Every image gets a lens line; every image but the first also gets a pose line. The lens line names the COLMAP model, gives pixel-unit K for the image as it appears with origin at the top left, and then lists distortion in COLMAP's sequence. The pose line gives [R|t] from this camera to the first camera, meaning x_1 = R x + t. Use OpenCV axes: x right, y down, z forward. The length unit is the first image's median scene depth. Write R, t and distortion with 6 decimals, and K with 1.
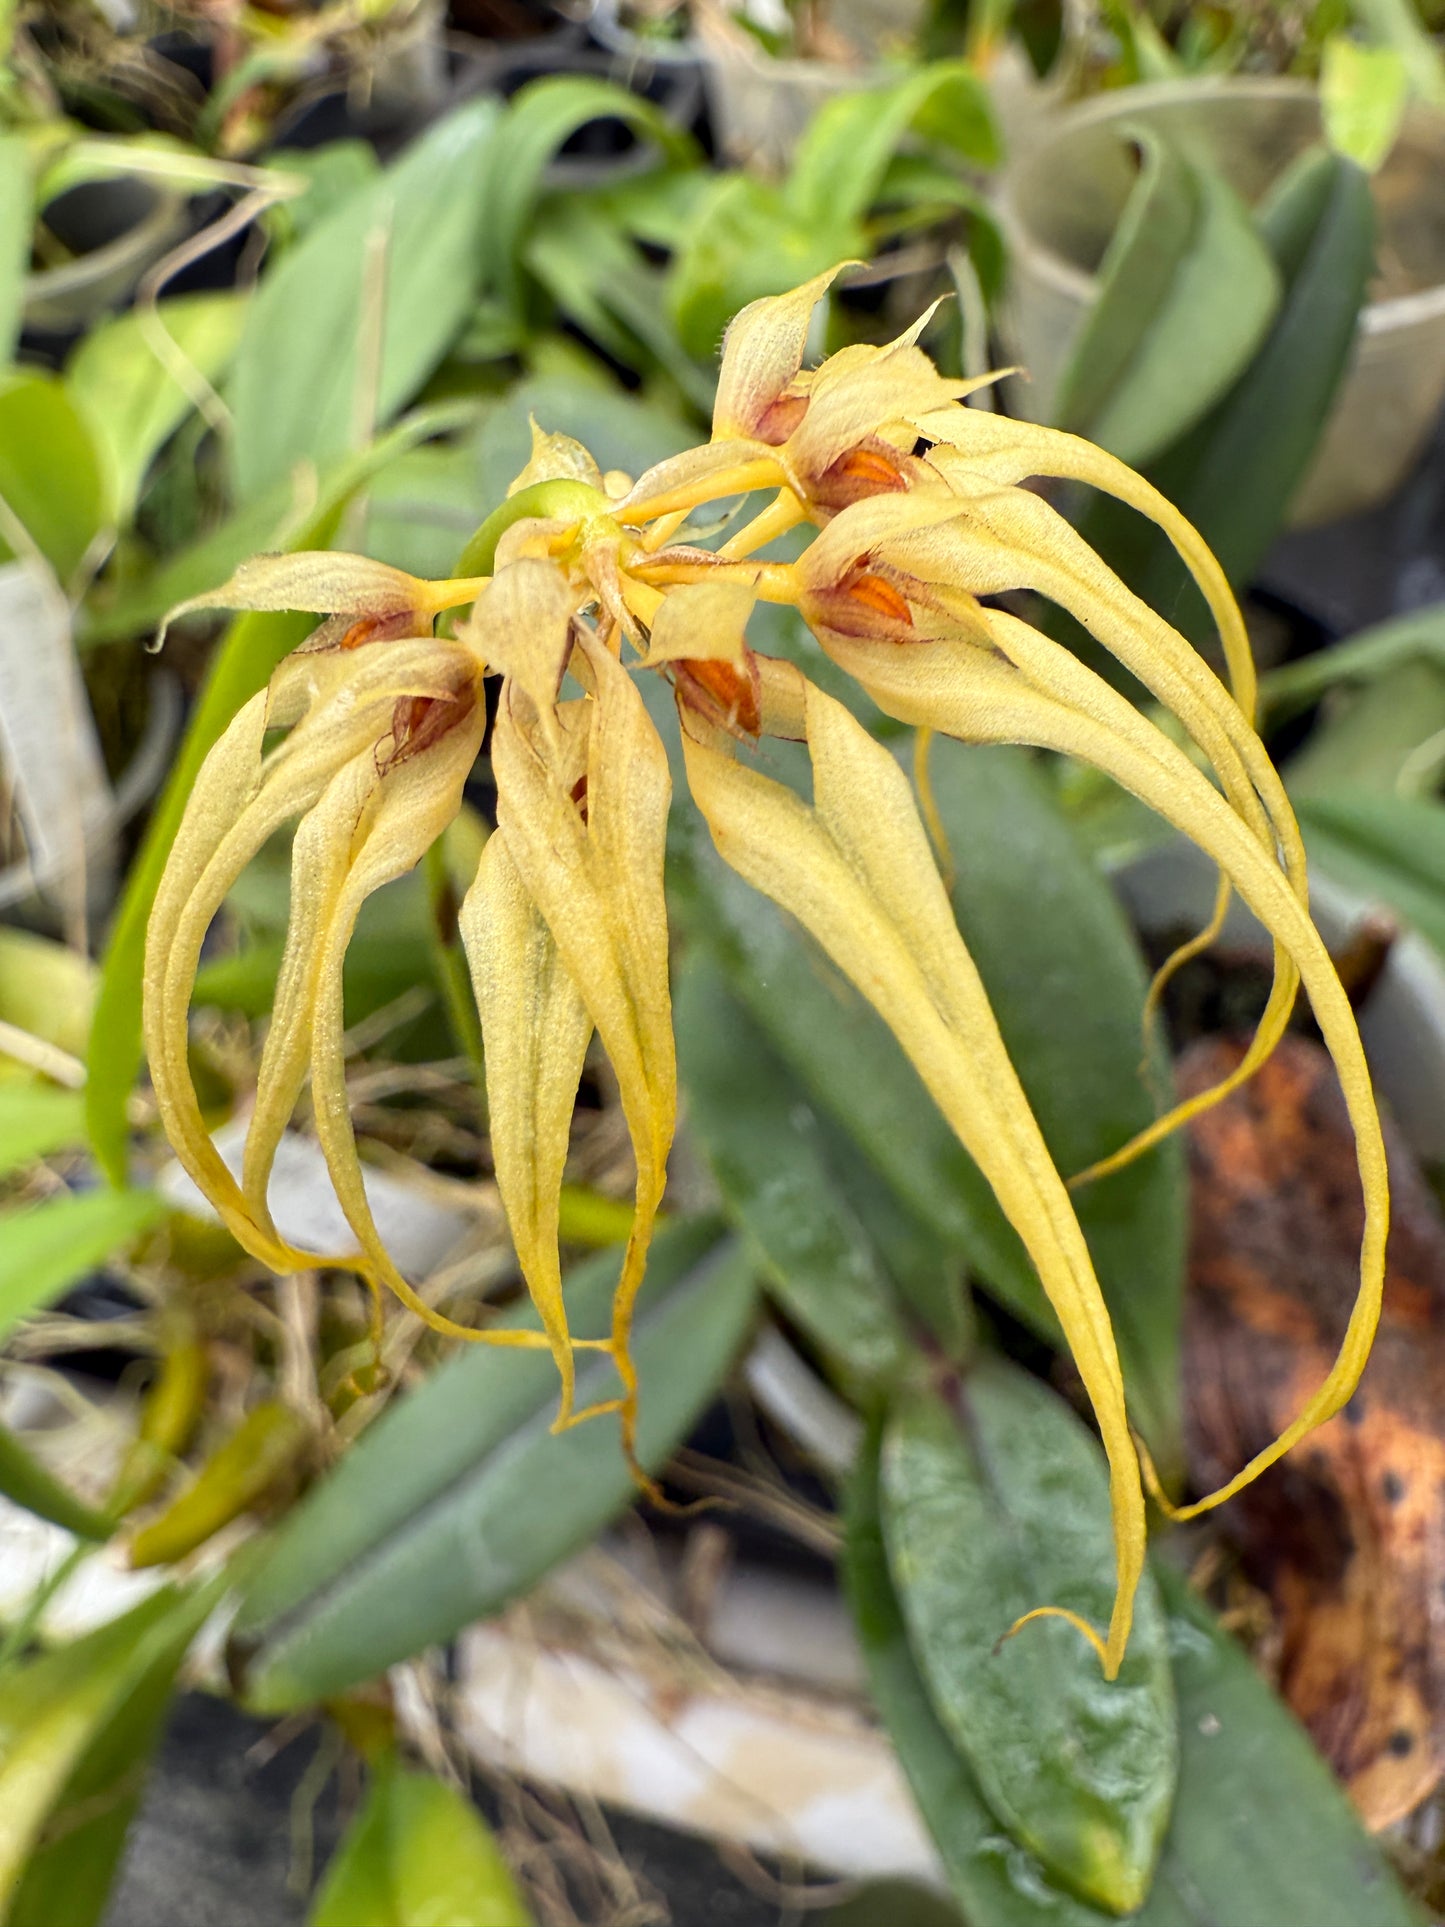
lens RADIAL K [[1397.4, 0, 723.4], [0, 1397.4, 907.2], [0, 0, 1]] dist [0.000255, 0.002380]
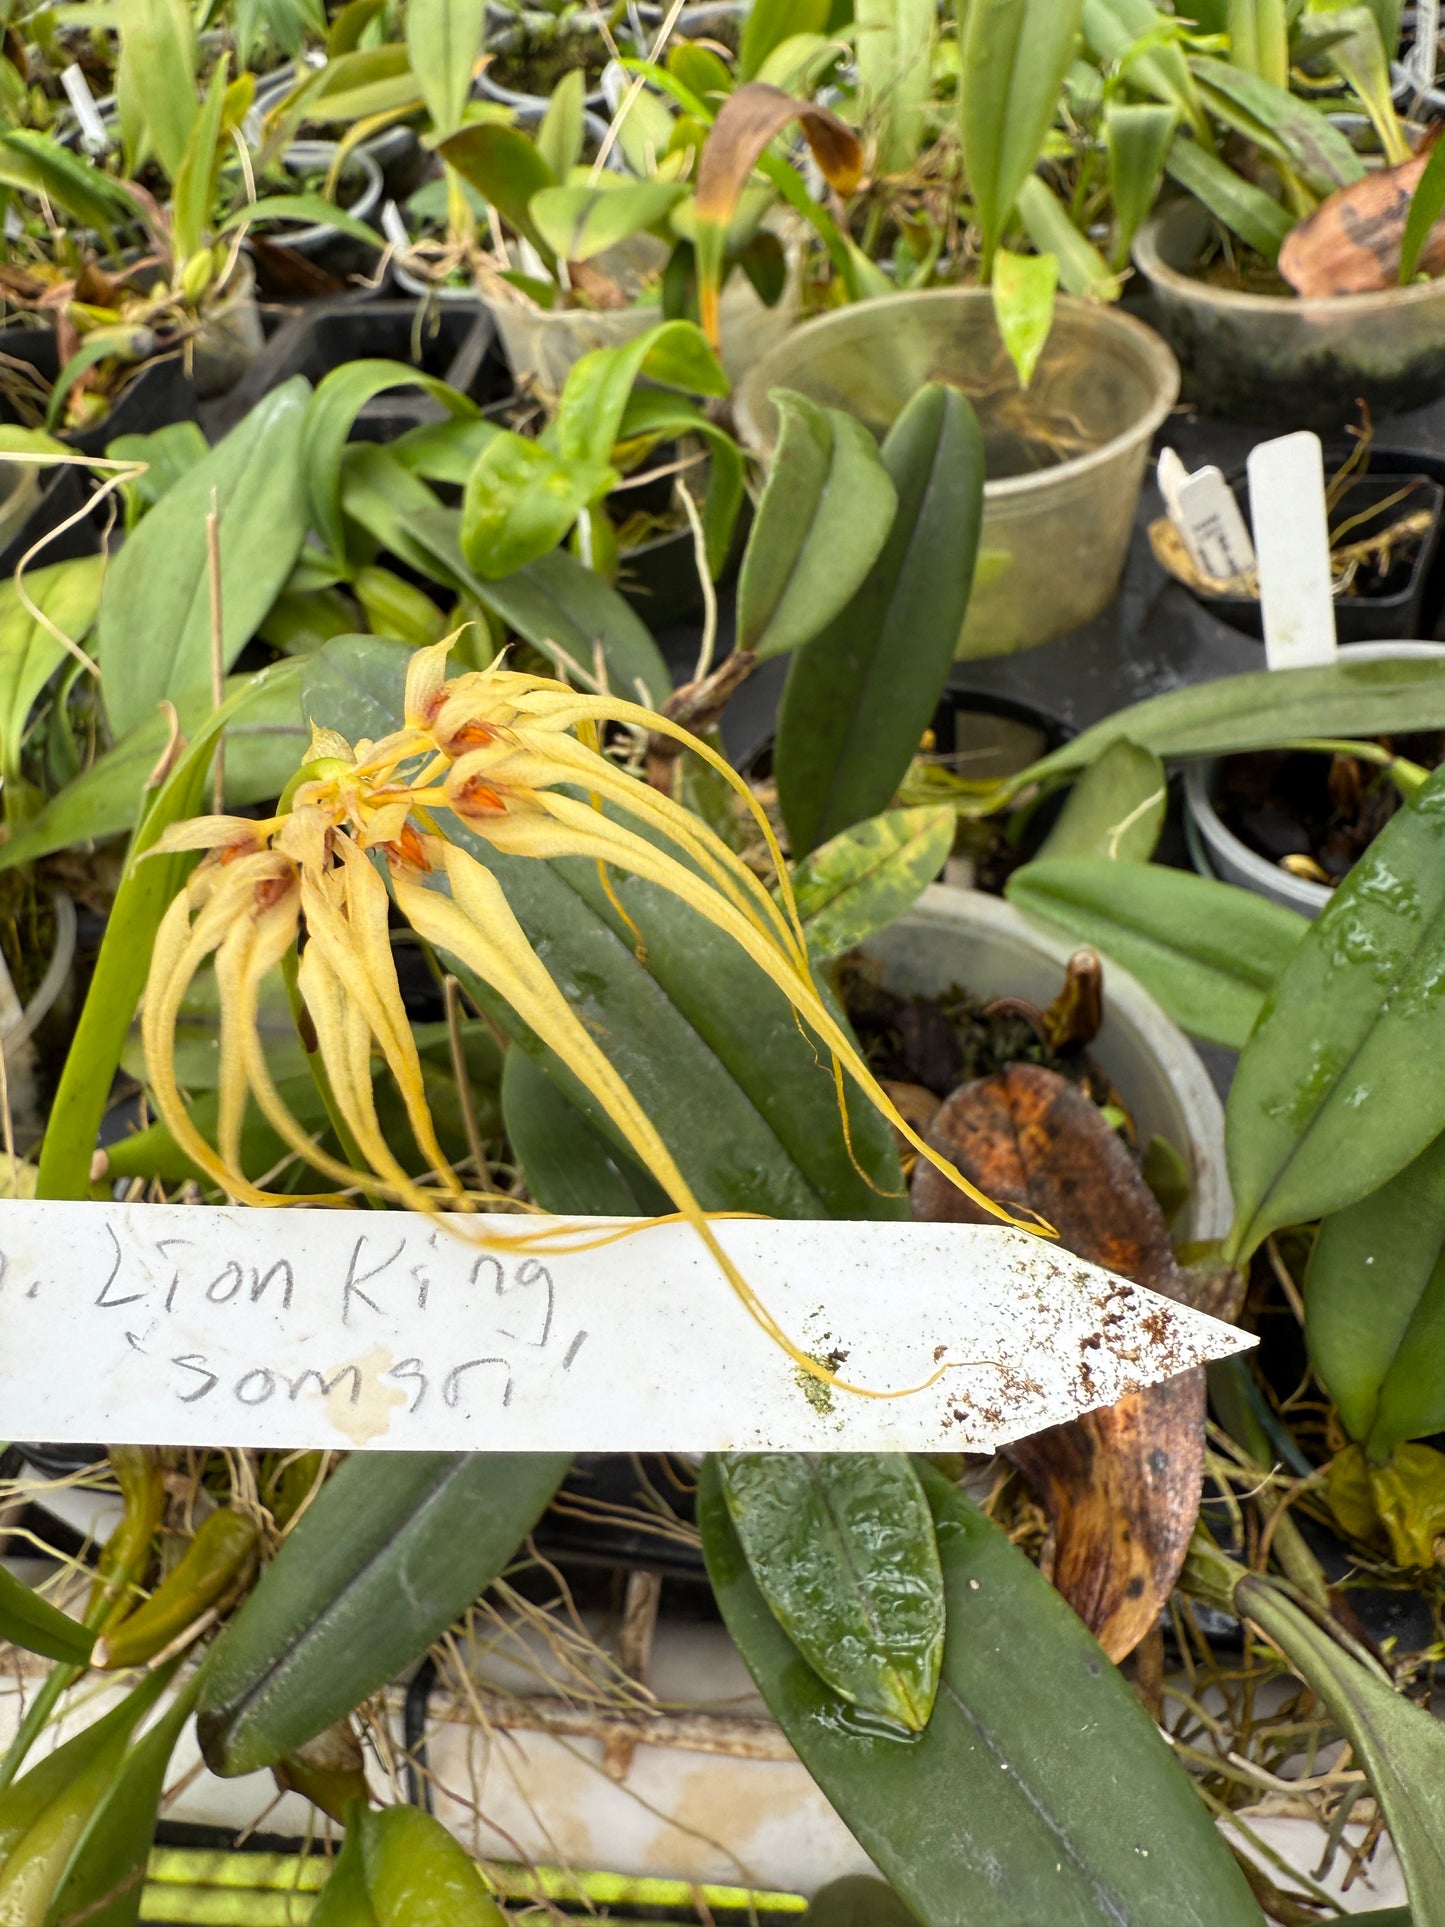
lens RADIAL K [[1397.4, 0, 708.6], [0, 1397.4, 915.1], [0, 0, 1]] dist [0.000255, 0.002380]
pose [[0.988978, -0.133465, 0.064098, 0.082920], [0.139017, 0.986026, -0.091804, 0.053246], [-0.050950, 0.099703, 0.993712, -0.305095]]
